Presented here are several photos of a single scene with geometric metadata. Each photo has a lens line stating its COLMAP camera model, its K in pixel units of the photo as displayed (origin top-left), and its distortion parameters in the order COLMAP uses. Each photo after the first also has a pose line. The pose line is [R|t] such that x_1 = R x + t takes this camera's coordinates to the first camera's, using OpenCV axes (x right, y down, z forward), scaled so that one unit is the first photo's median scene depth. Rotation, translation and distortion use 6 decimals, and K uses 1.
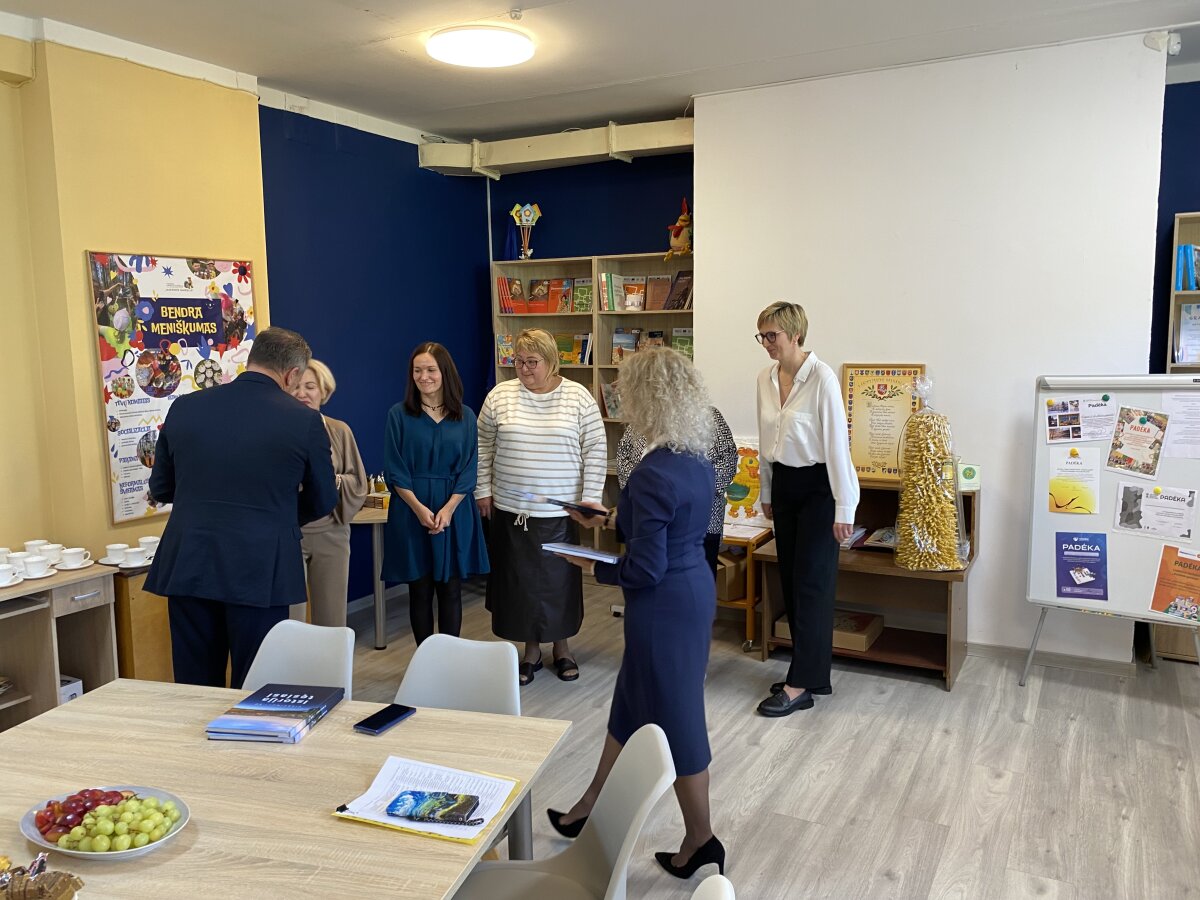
lens RADIAL K [[918.9, 0, 604.0], [0, 918.9, 447.5], [0, 0, 1]] dist [0.051452, -0.049147]
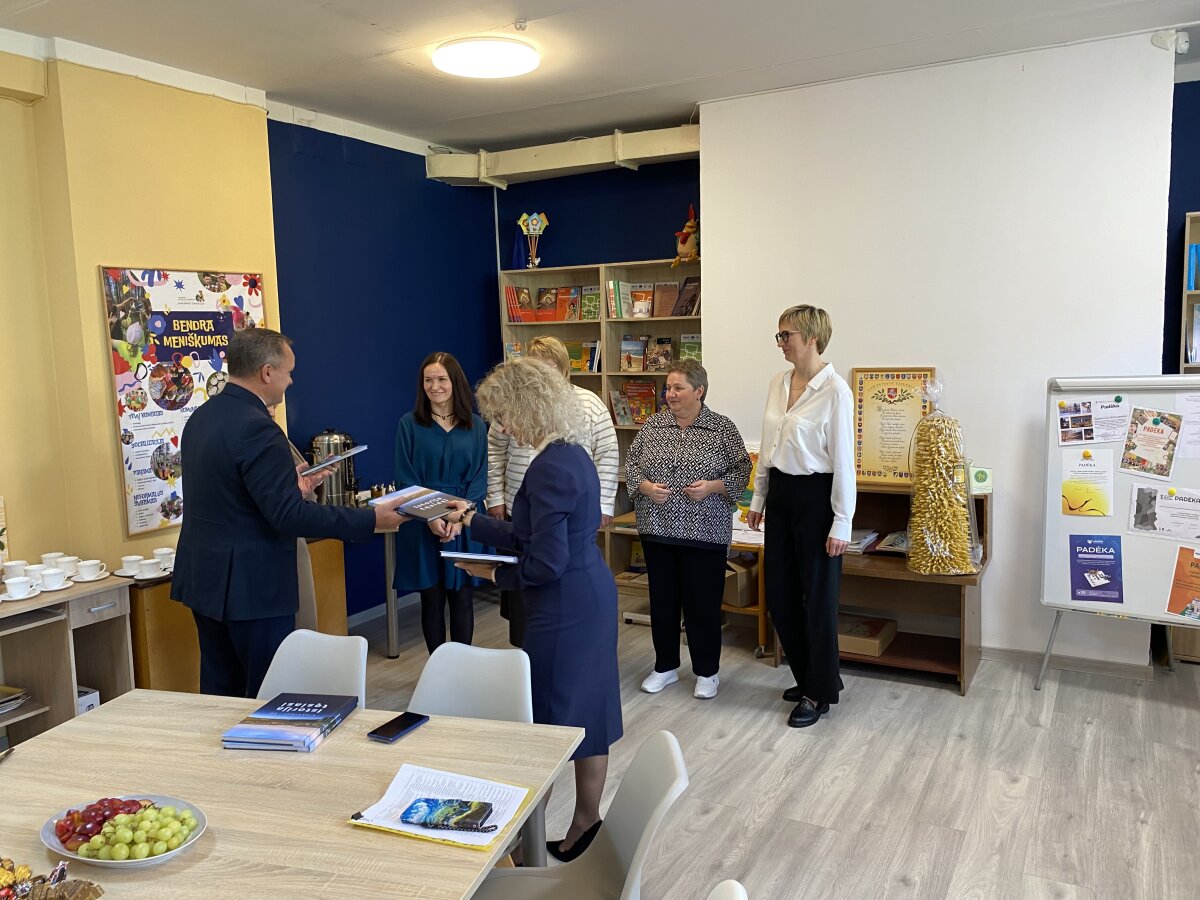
lens RADIAL K [[920.1, 0, 600.0], [0, 920.1, 450.0], [0, 0, 1]] dist [0.050589, -0.050478]
pose [[0.999823, -0.011496, -0.014884, 0.000313], [0.011418, 0.999921, -0.005339, 0.000147], [0.014944, 0.005169, 0.999875, -0.002295]]
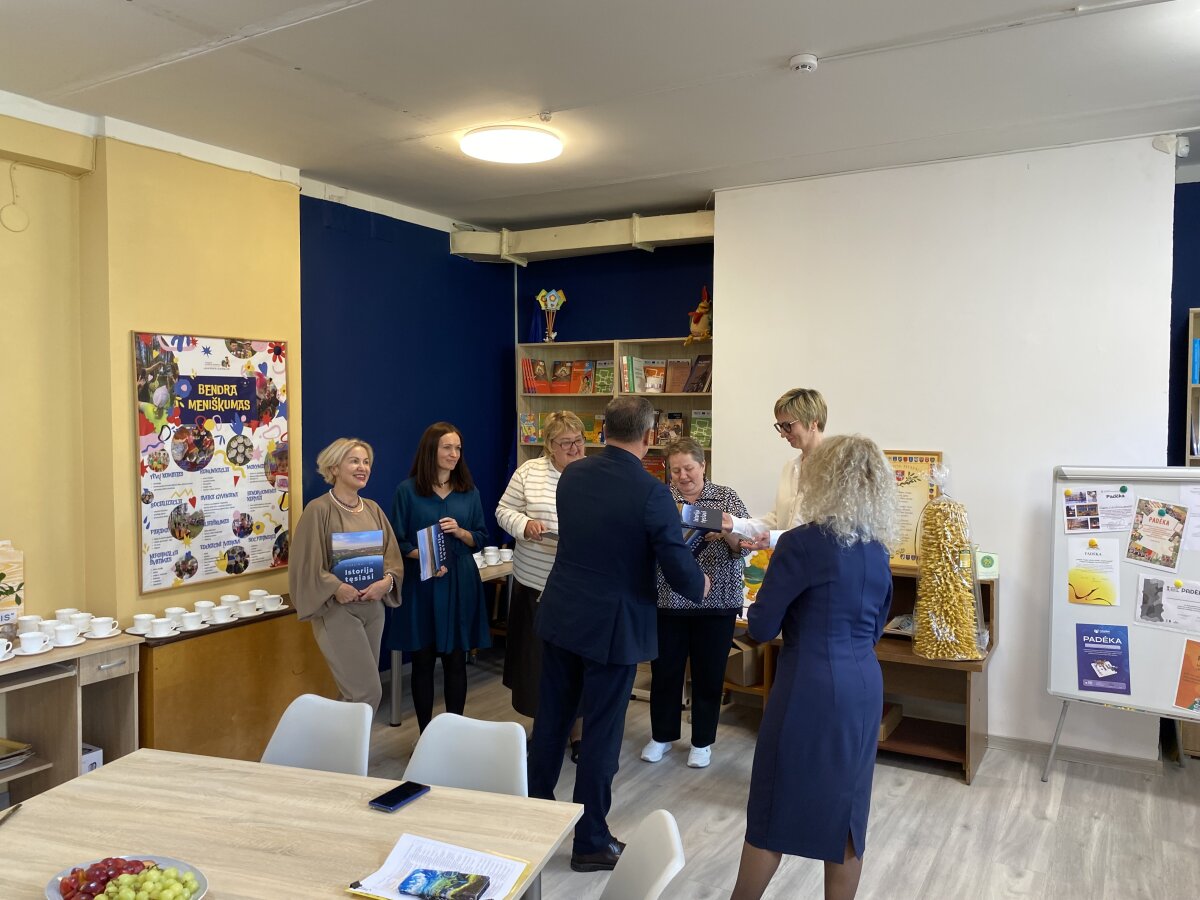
lens RADIAL K [[920.6, 0, 598.1], [0, 920.6, 451.5], [0, 0, 1]] dist [0.044786, -0.042673]
pose [[0.999428, 0.017570, -0.028911, 0.001788], [-0.019796, 0.996710, -0.078600, -0.003943], [0.027435, 0.079127, 0.996487, -0.018800]]
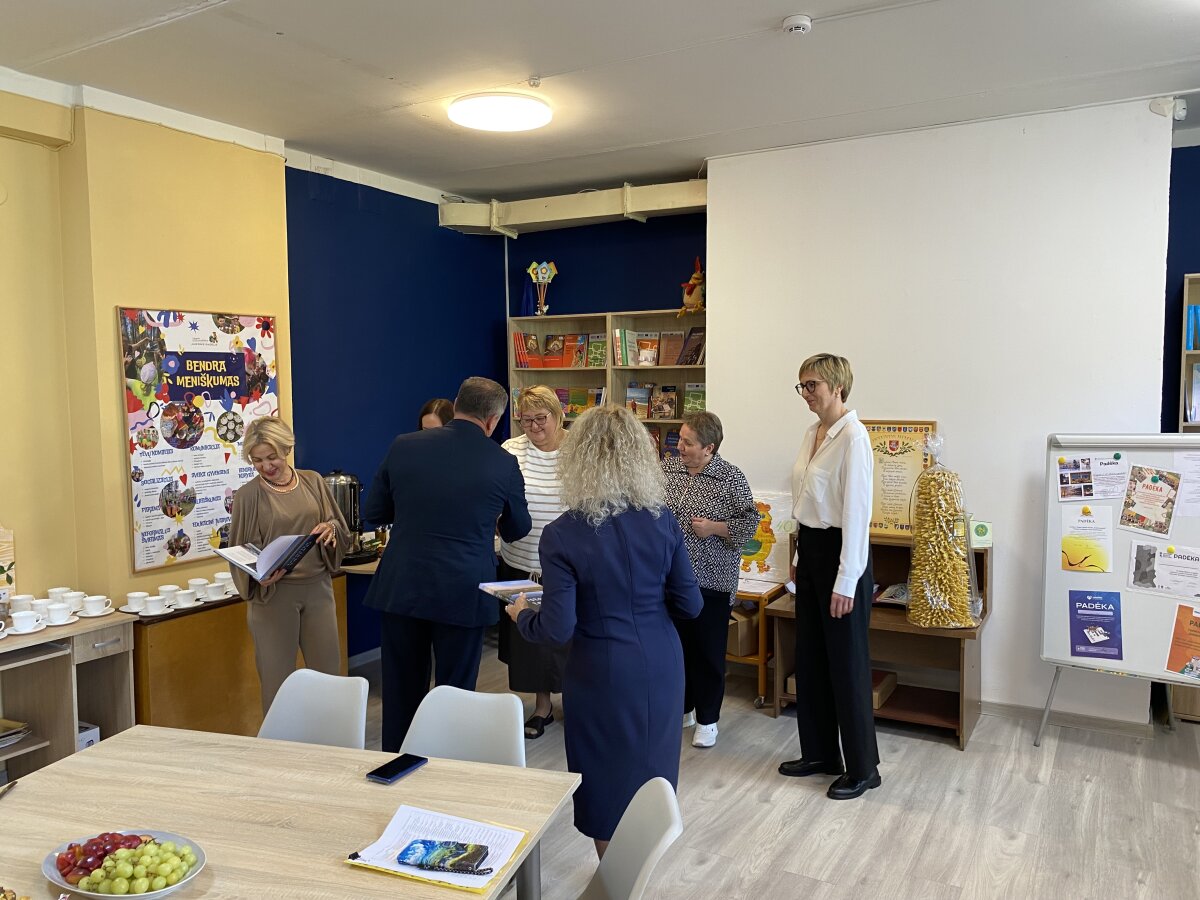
lens RADIAL K [[920.2, 0, 600.1], [0, 920.2, 458.6], [0, 0, 1]] dist [0.046381, -0.045951]
pose [[0.999780, 0.007837, -0.019479, 0.001410], [-0.008702, 0.998961, -0.044732, -0.001150], [0.019109, 0.044892, 0.998809, -0.012818]]
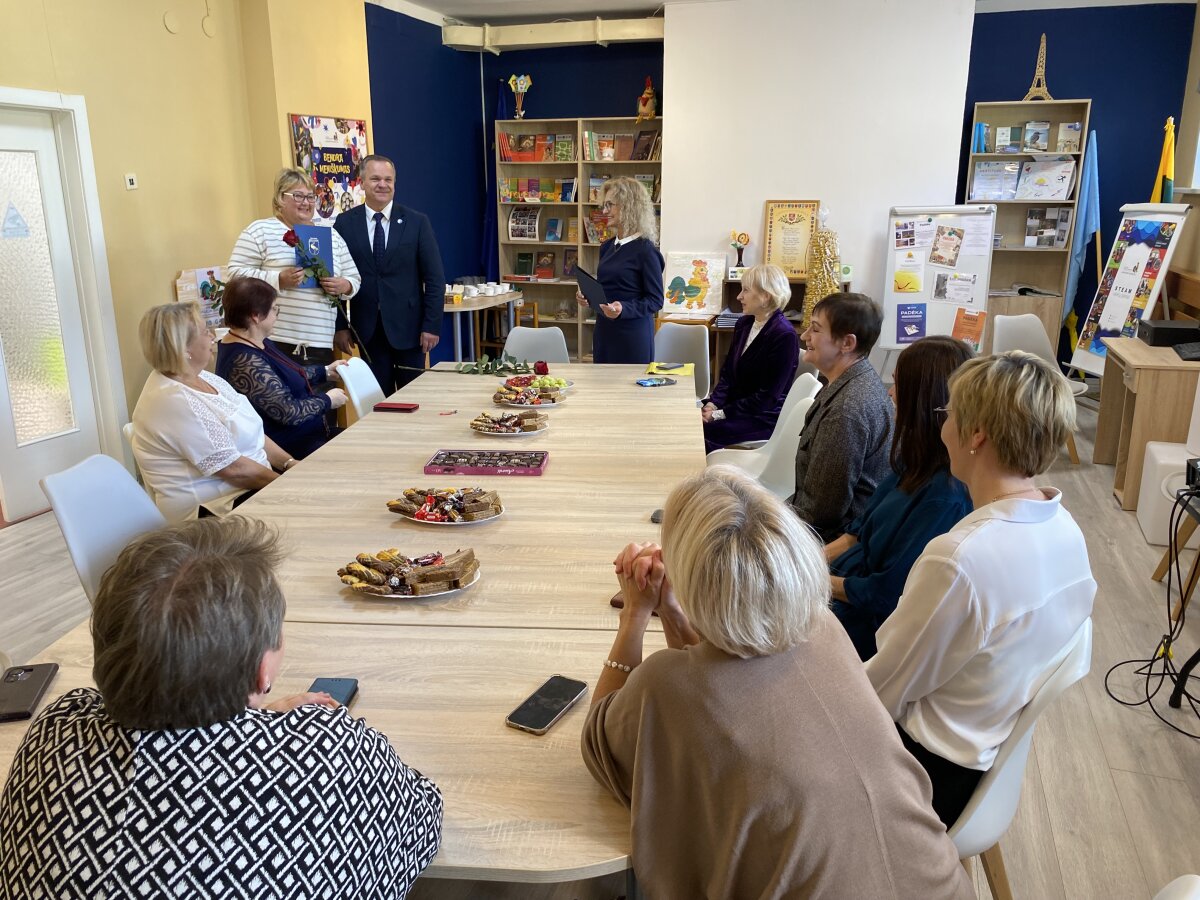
lens RADIAL K [[921.0, 0, 585.5], [0, 921.0, 442.3], [0, 0, 1]] dist [0.053236, -0.052622]
pose [[0.988123, -0.032064, 0.150284, -0.319593], [0.009614, 0.988972, 0.147790, 0.087193], [-0.153365, -0.144590, 0.977534, -0.565504]]
